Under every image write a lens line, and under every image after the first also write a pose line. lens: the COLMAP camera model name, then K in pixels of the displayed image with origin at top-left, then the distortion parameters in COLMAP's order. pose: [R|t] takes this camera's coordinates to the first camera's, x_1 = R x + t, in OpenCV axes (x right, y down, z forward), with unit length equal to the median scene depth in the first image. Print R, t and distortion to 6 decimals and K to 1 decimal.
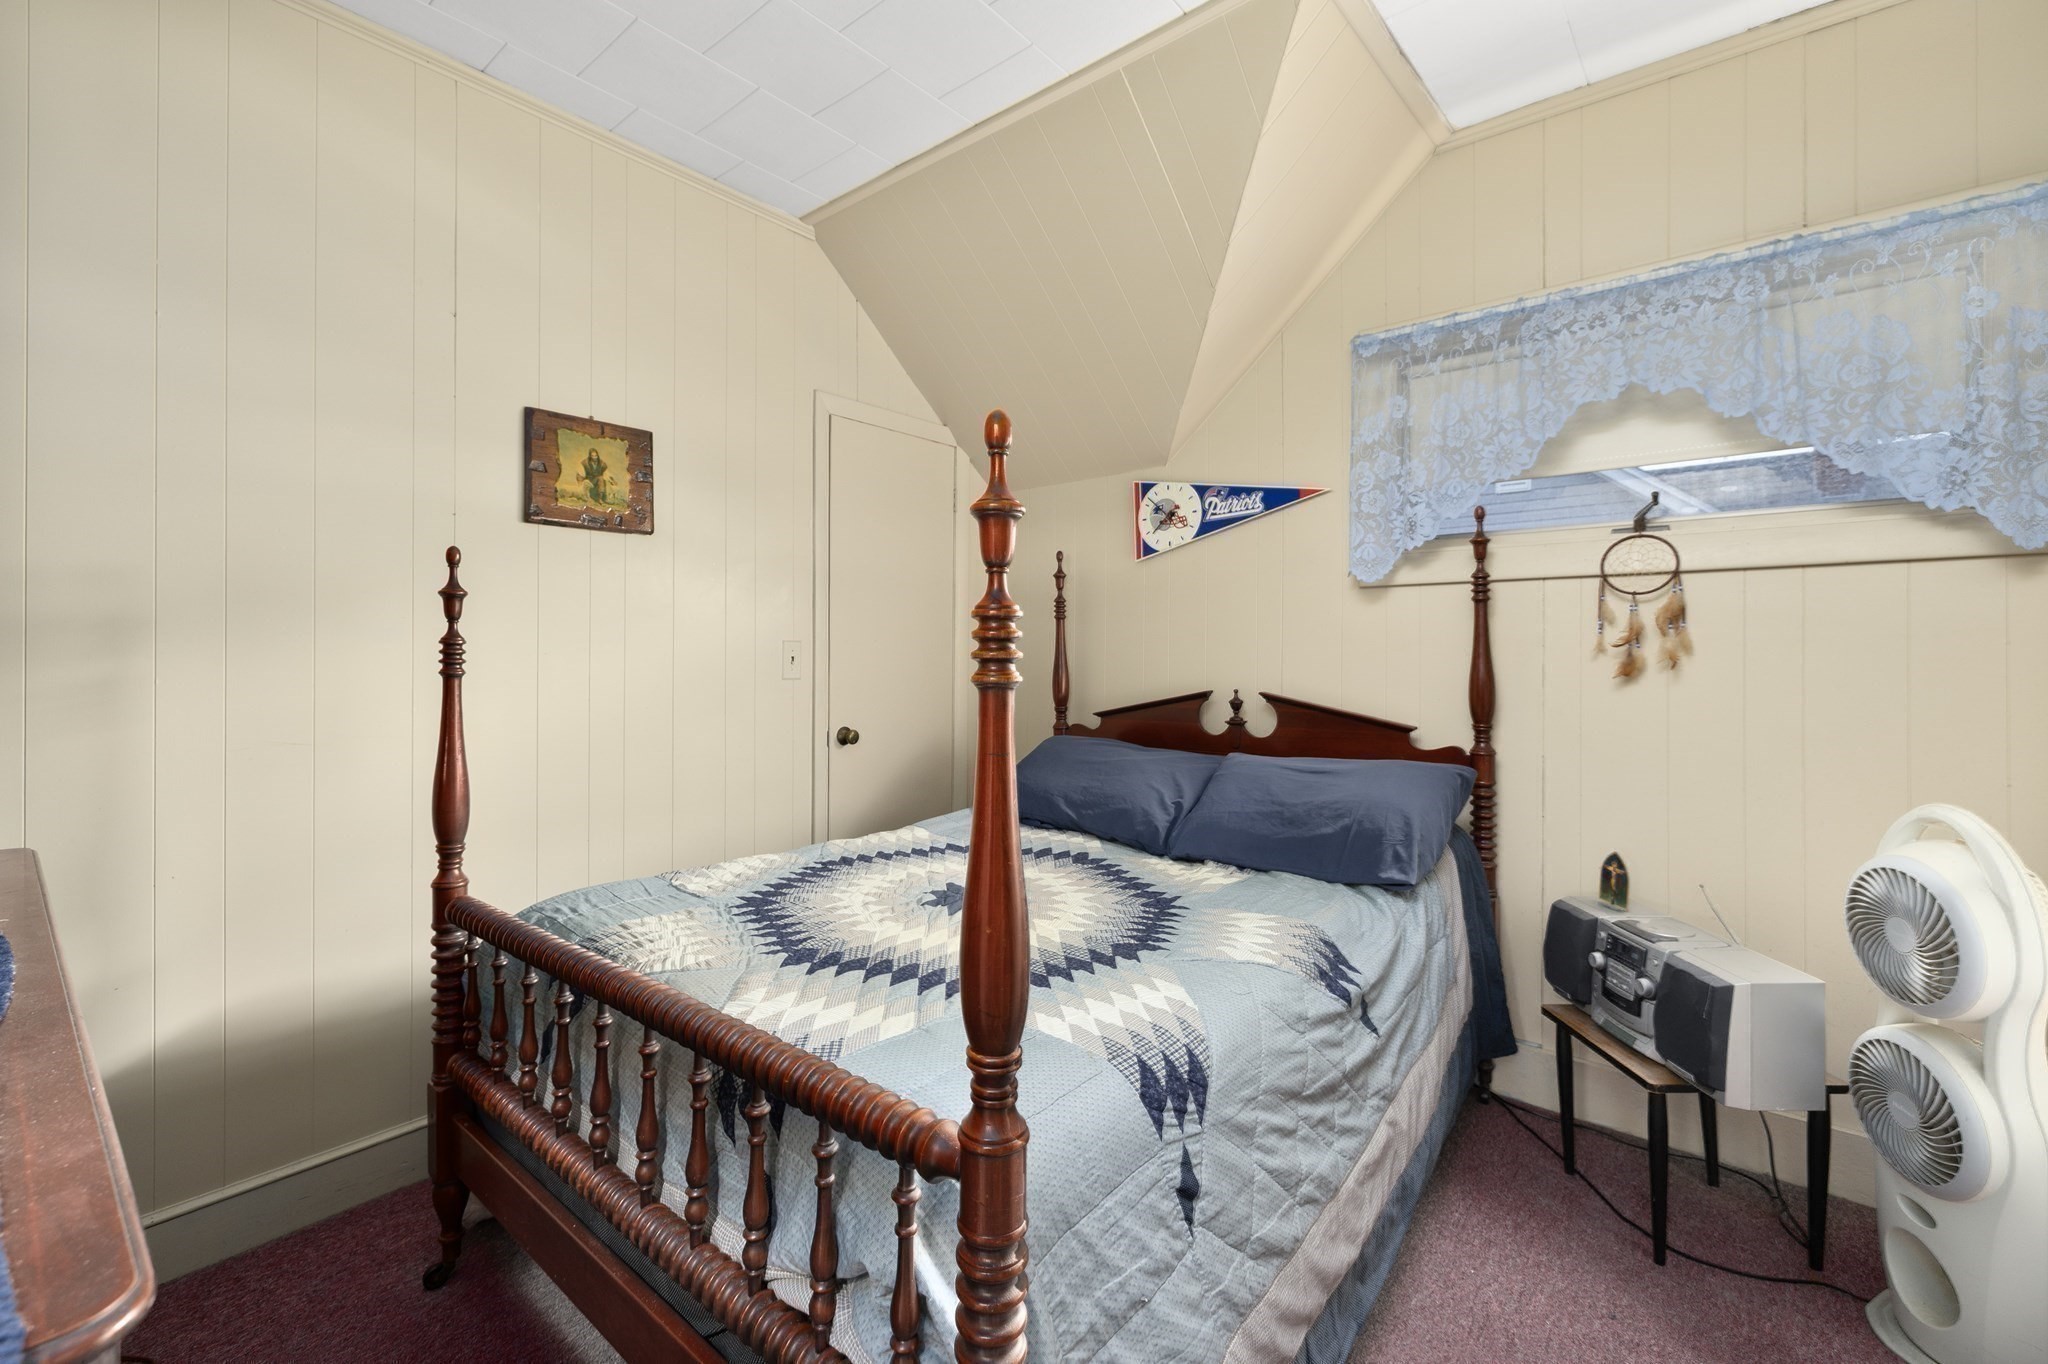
lens RADIAL K [[878.5, 0, 986.5], [0, 878.5, 654.1], [0, 0, 1]] dist [-0.001416, 0.000073]
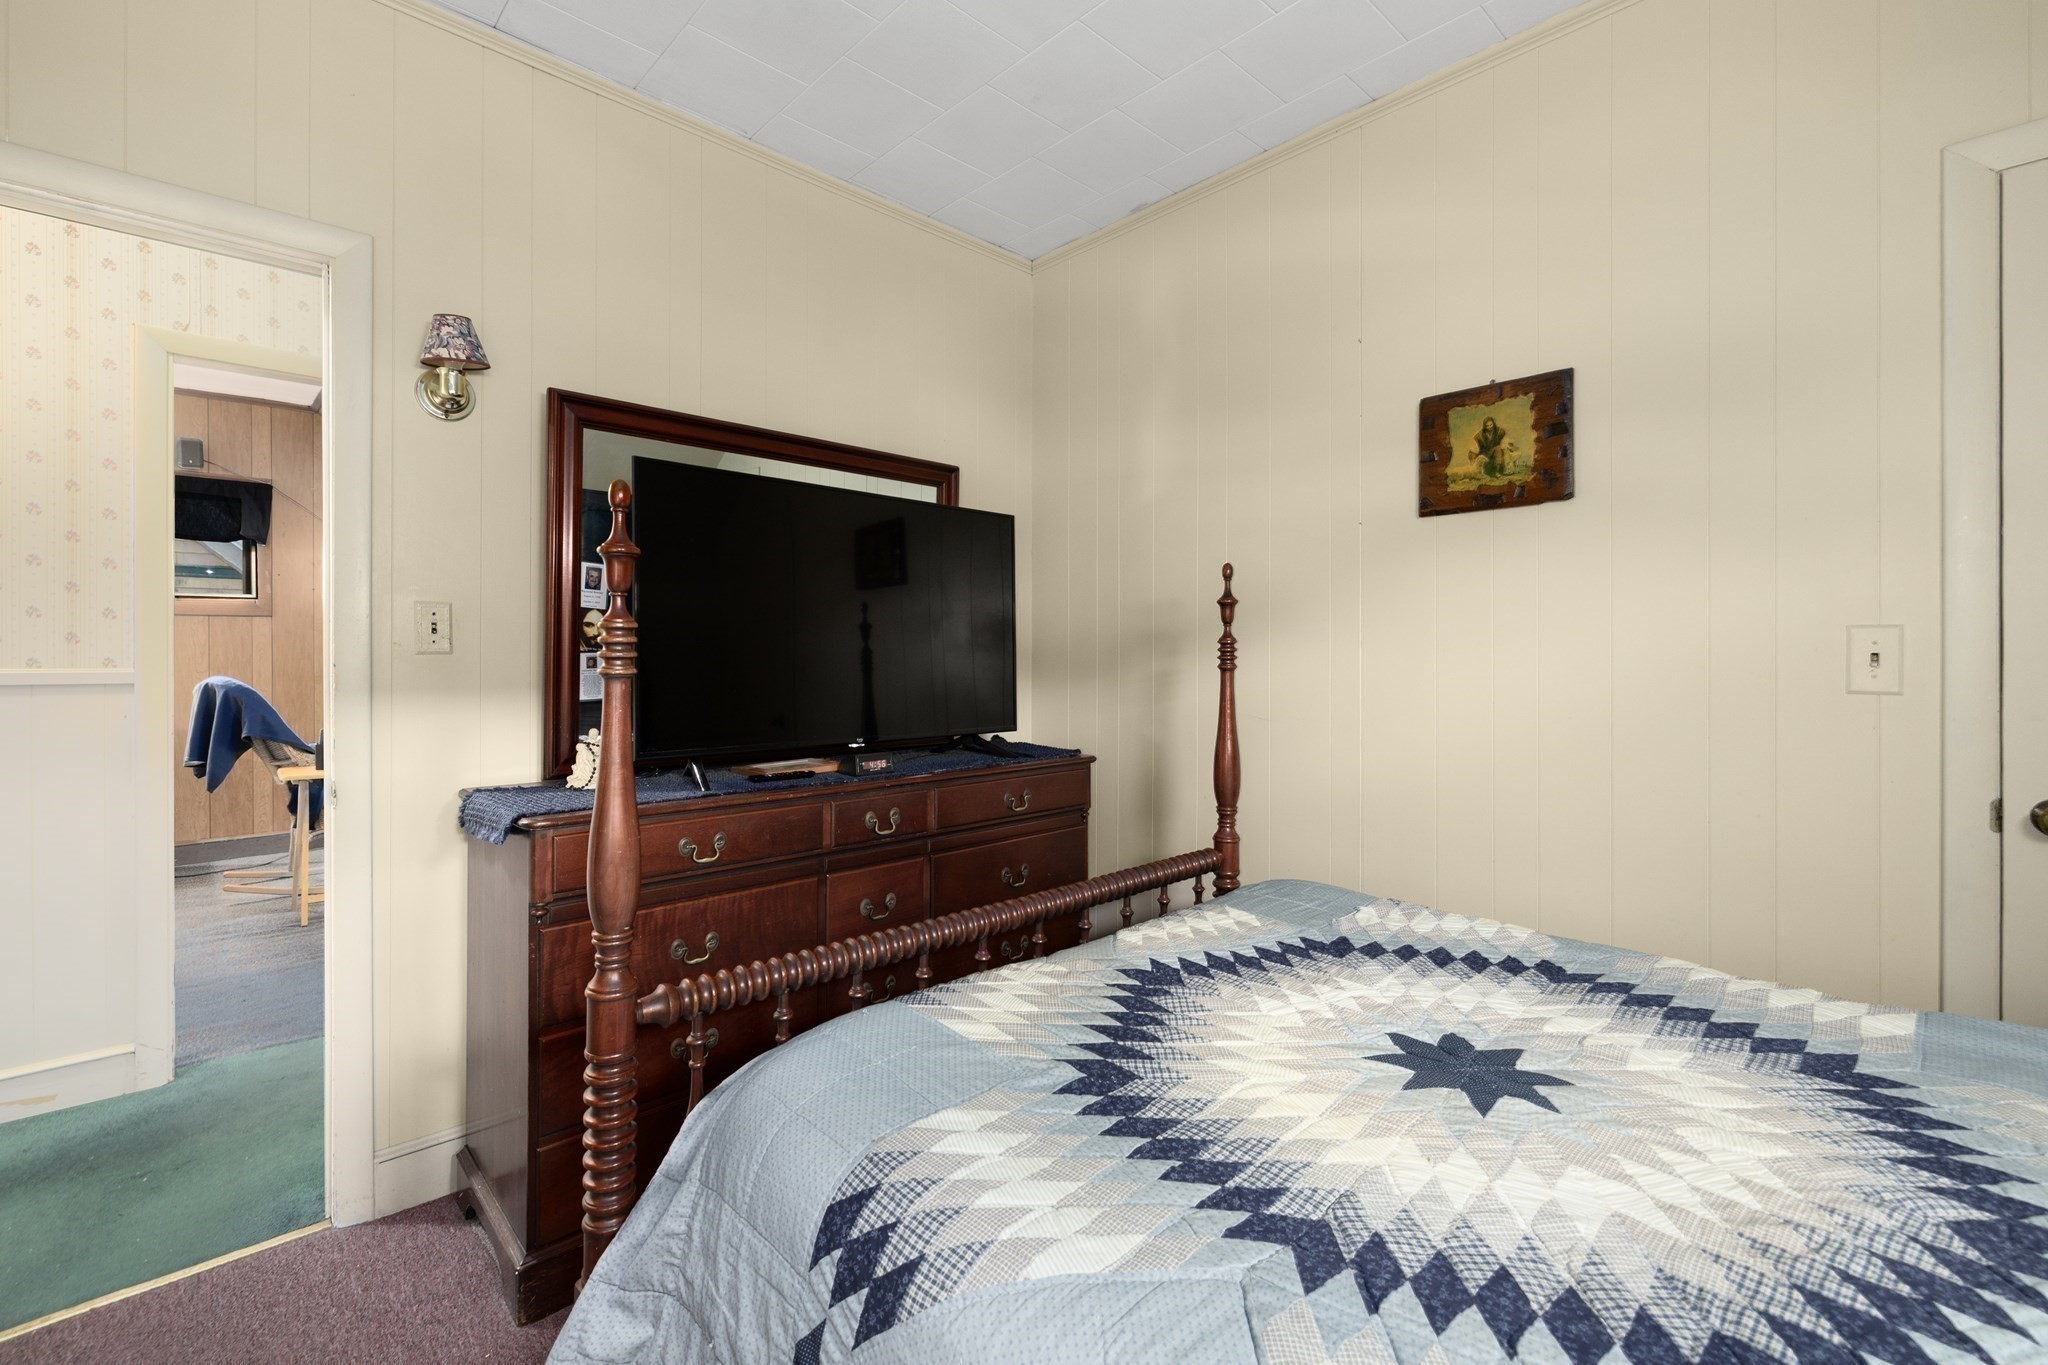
lens RADIAL K [[876.4, 0, 1018.3], [0, 876.4, 640.9], [0, 0, 1]] dist [-0.000717, 0.000758]
pose [[-0.088160, -0.014997, -0.995993, 0.614630], [0.004524, 0.999870, -0.015456, 0.002463], [0.996096, -0.005869, -0.088081, 0.797404]]
